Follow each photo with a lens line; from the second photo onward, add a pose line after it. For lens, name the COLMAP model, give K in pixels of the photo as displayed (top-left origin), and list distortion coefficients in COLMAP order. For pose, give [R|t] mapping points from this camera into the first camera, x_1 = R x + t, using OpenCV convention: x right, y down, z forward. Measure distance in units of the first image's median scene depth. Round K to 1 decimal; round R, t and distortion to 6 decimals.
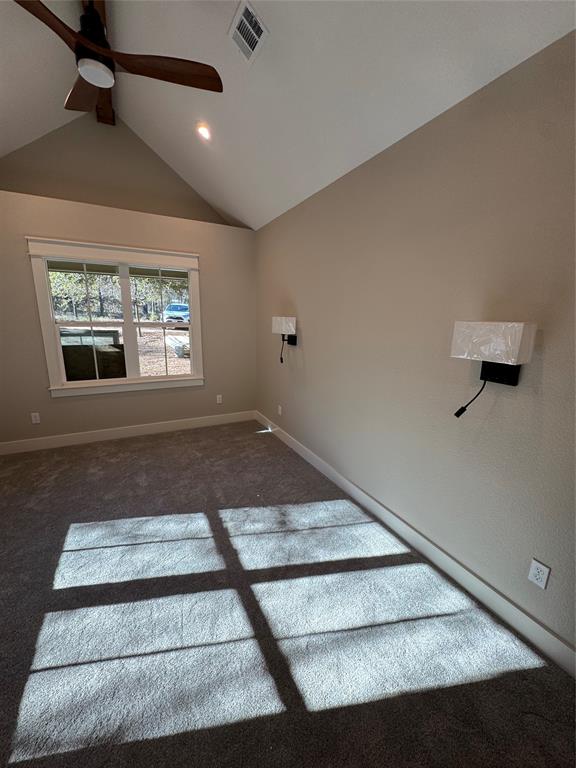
lens RADIAL K [[305.8, 0, 290.4], [0, 305.8, 385.3], [0, 0, 1]] dist [-0.004156, 0.000266]
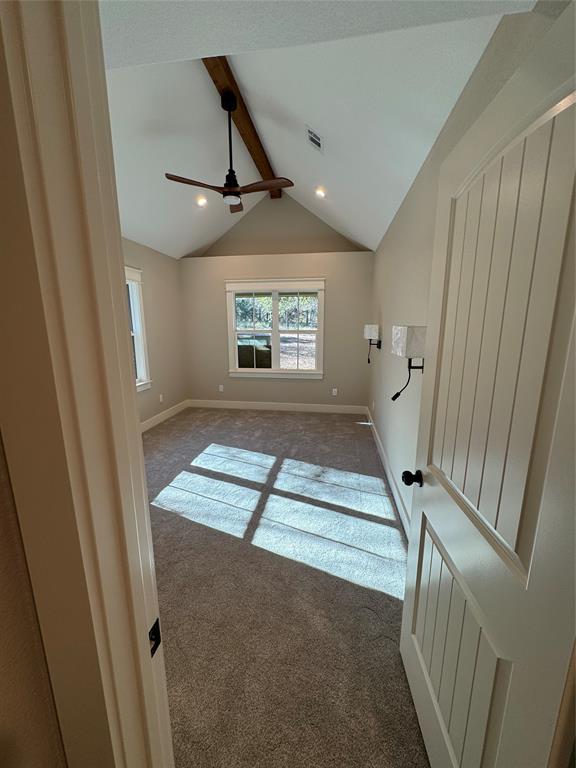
lens RADIAL K [[305.8, 0, 287.5], [0, 305.8, 383.8], [0, 0, 1]] dist [-0.004156, 0.000266]
pose [[0.808675, 0.092593, -0.580923, 0.477261], [-0.110540, 0.993861, 0.004533, 0.041308], [0.577777, 0.060550, 0.813946, -0.161525]]
